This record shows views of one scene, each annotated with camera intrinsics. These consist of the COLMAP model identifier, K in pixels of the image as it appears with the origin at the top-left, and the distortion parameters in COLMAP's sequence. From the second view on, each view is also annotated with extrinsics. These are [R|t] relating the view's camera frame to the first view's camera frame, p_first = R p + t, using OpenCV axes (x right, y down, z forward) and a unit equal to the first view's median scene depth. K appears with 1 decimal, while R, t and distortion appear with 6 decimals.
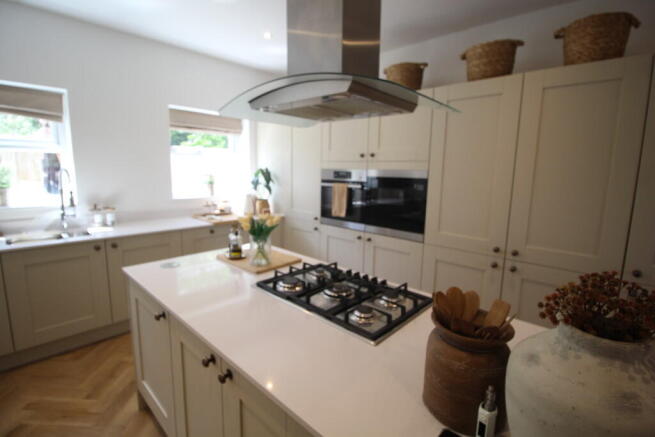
lens RADIAL K [[305.5, 0, 326.3], [0, 305.5, 214.5], [0, 0, 1]] dist [0.003809, -0.013825]
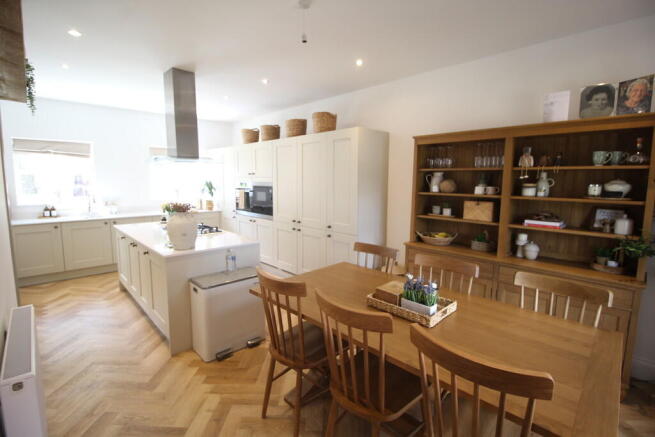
lens RADIAL K [[305.5, 0, 326.3], [0, 305.5, 214.5], [0, 0, 1]] dist [0.003809, -0.013825]
pose [[0.998499, -0.005755, -0.054475, 0.753842], [0.003969, 0.999453, -0.032828, 0.119723], [0.054634, 0.032562, 0.997975, -0.863285]]
